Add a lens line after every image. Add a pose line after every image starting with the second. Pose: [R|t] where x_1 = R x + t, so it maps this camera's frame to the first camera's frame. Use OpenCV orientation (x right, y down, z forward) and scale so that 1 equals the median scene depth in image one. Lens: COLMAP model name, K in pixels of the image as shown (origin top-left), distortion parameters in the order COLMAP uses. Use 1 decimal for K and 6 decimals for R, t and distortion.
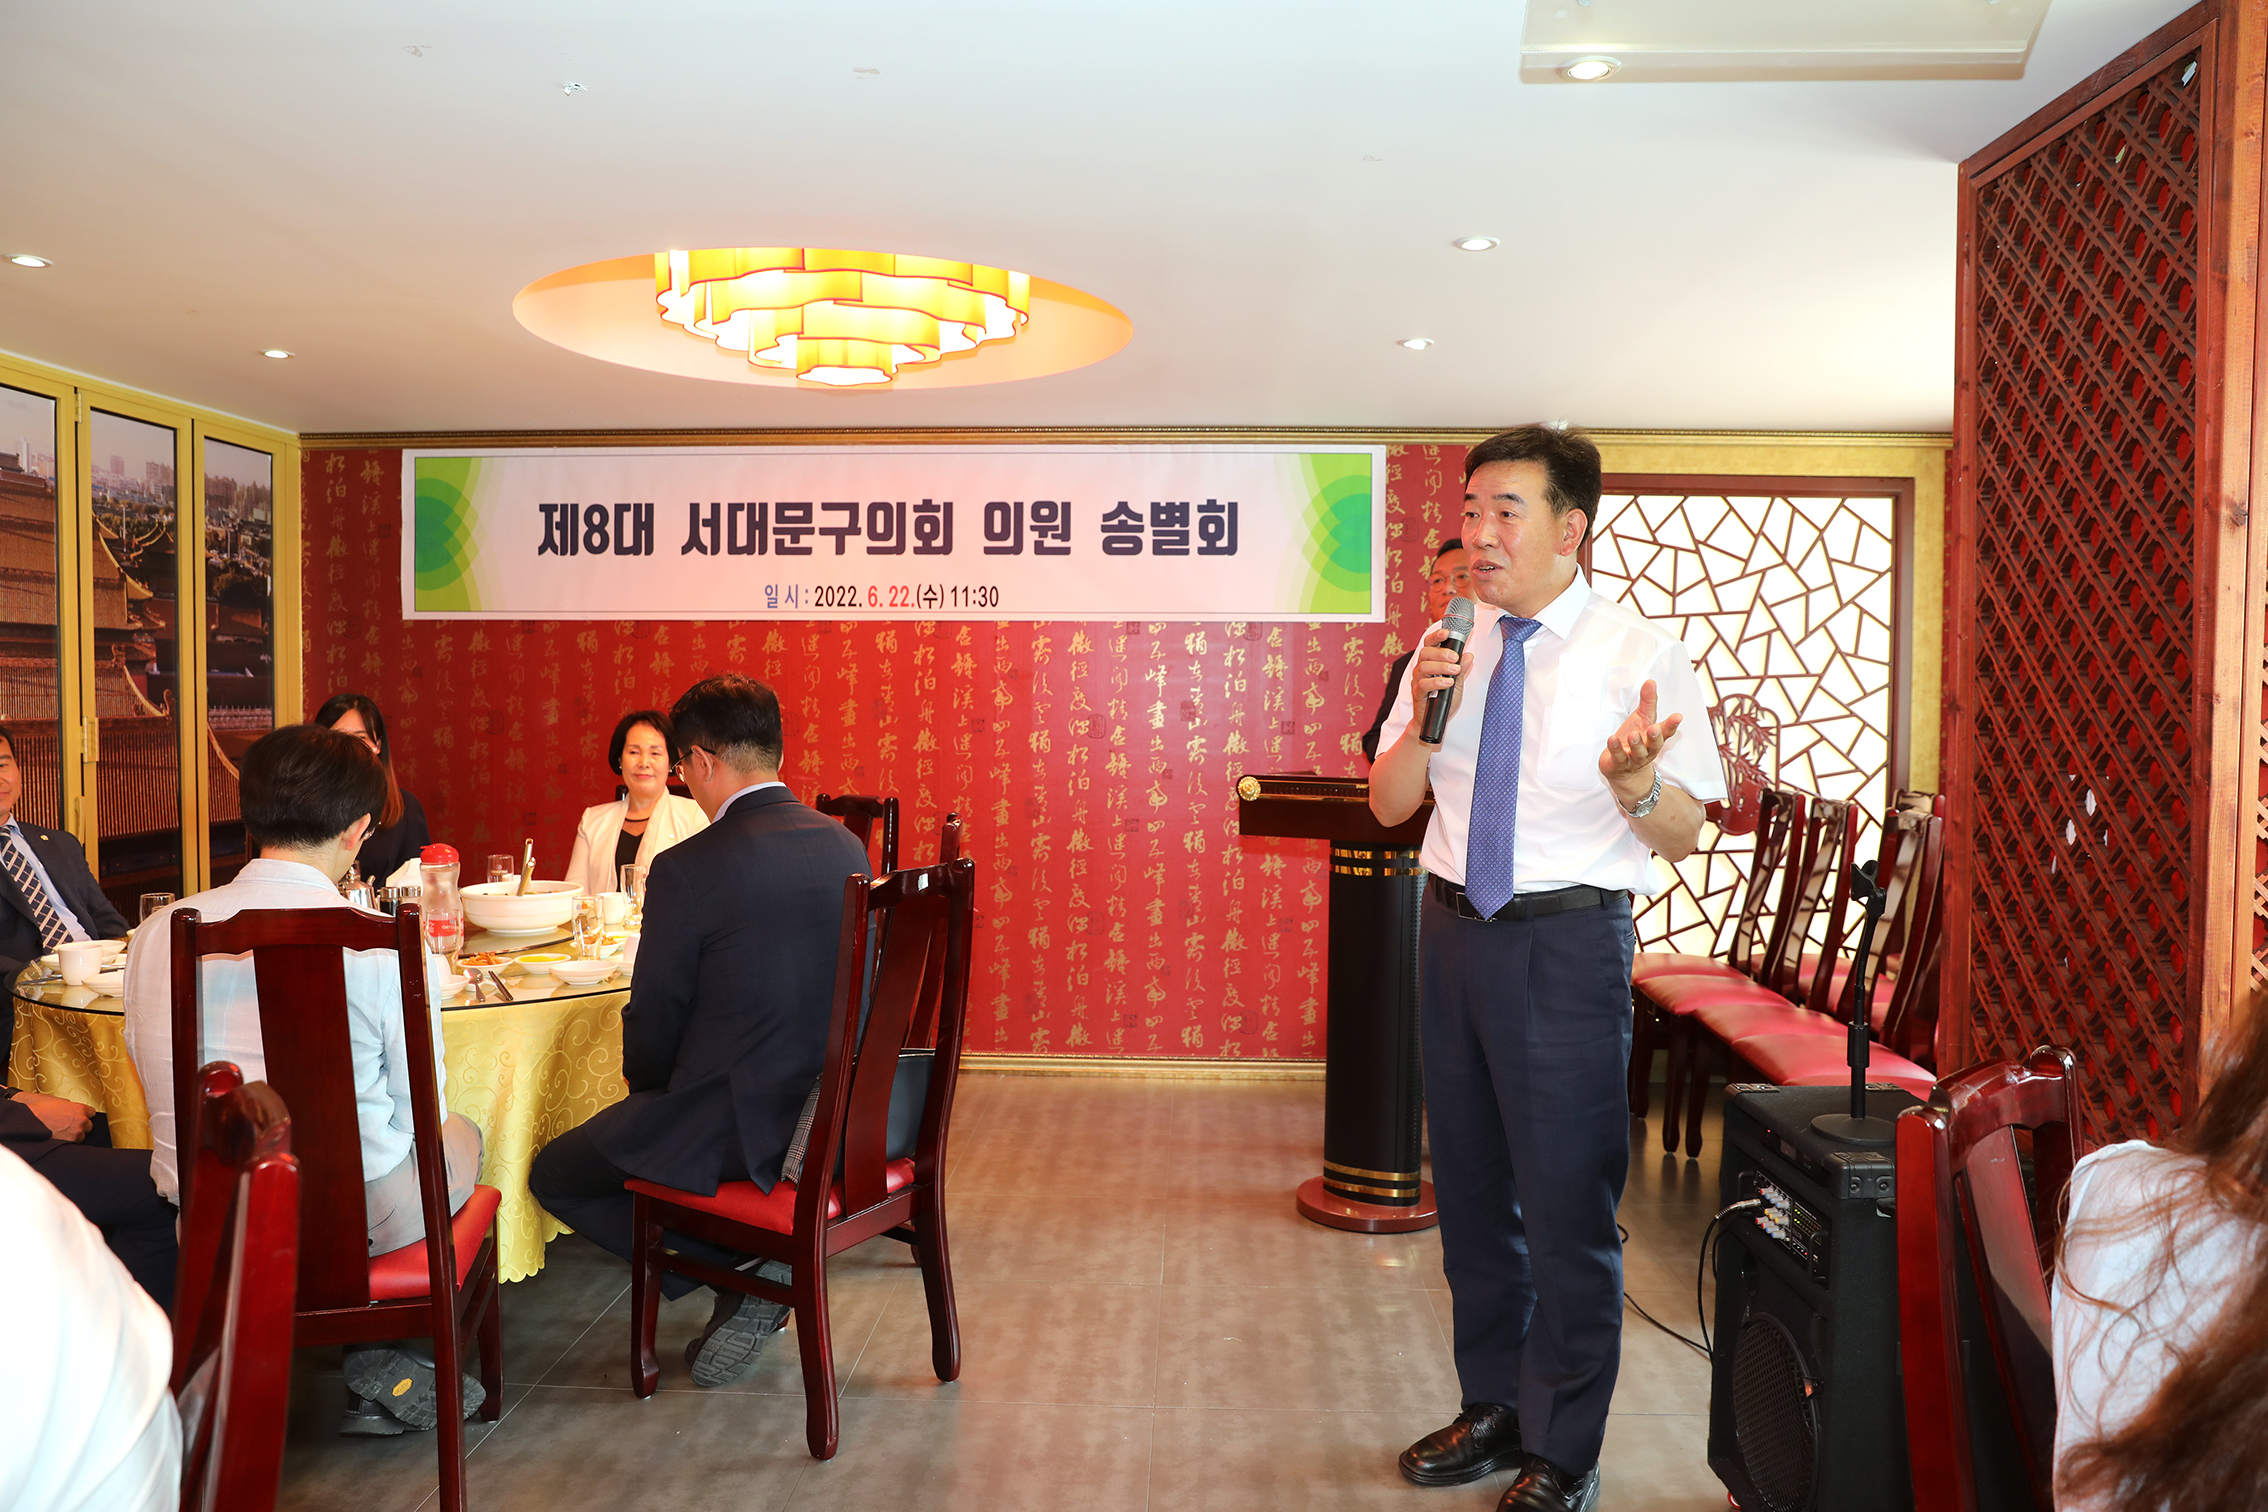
lens RADIAL K [[1611.3, 0, 1160.0], [0, 1611.3, 761.6], [0, 0, 1]] dist [-0.108999, 0.082710]
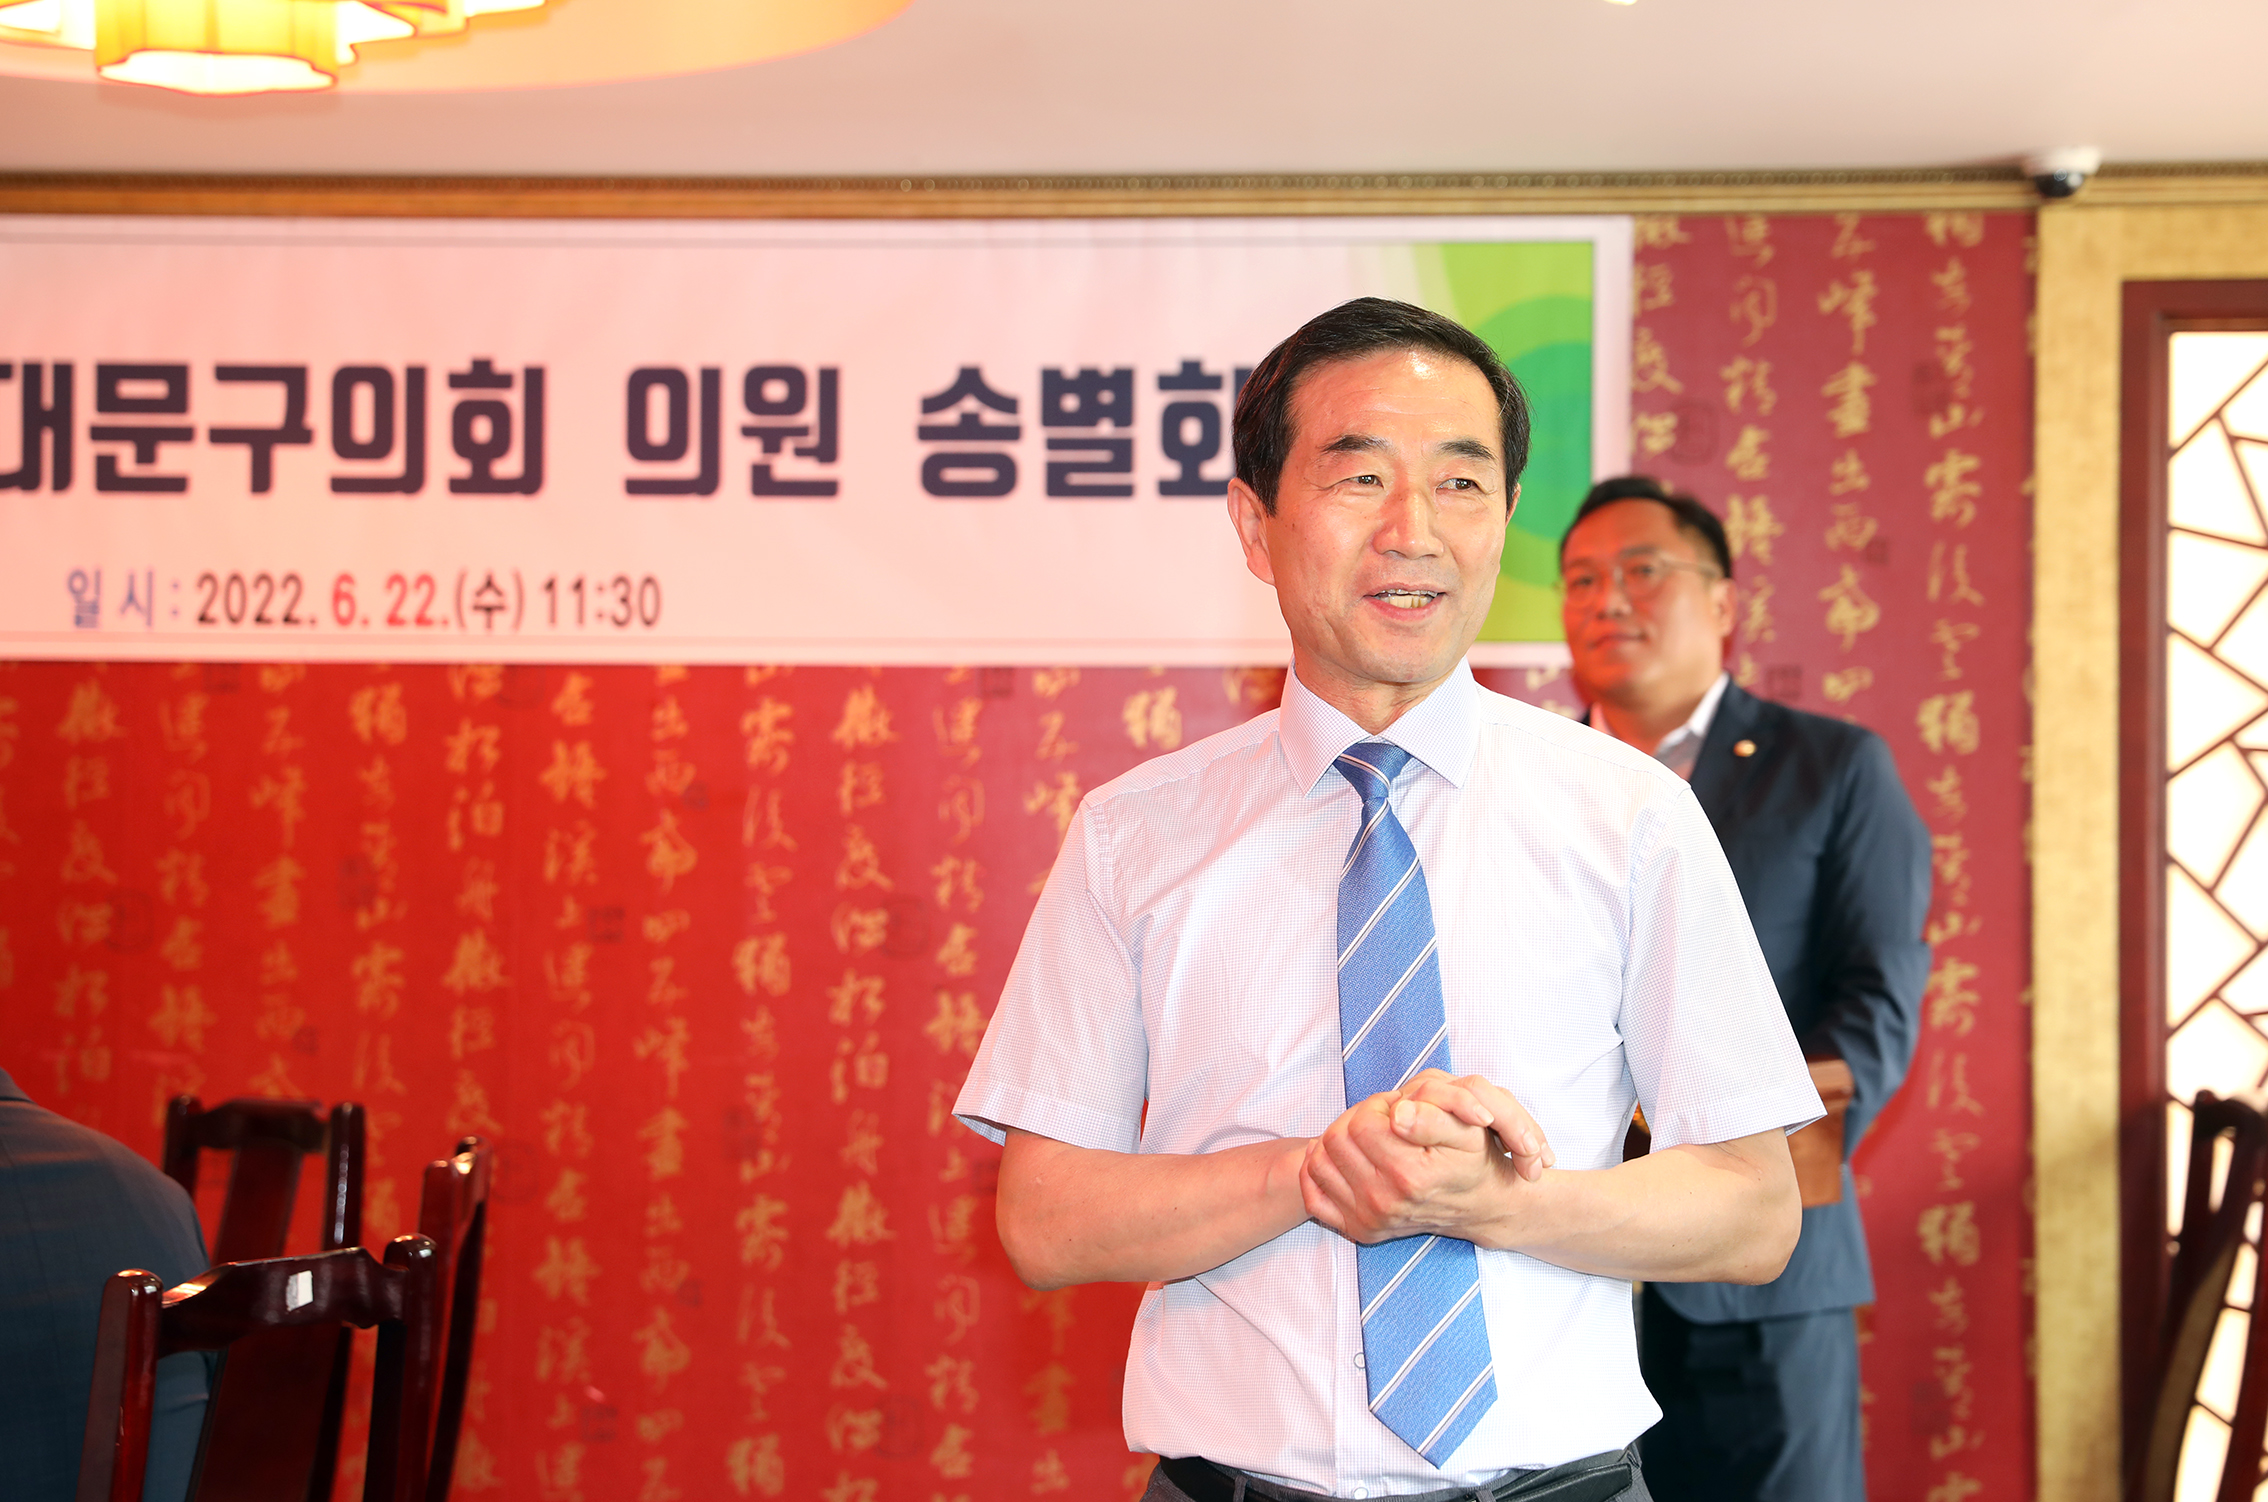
lens RADIAL K [[4485.6, 0, 1138.7], [0, 4485.6, 752.2], [0, 0, 1]] dist [0.252806, 0.000000]
pose [[0.999015, 0.000302, -0.044373, 0.068393], [-0.002990, 0.998162, -0.060524, 0.002194], [0.044274, 0.060597, 0.997180, -0.109927]]
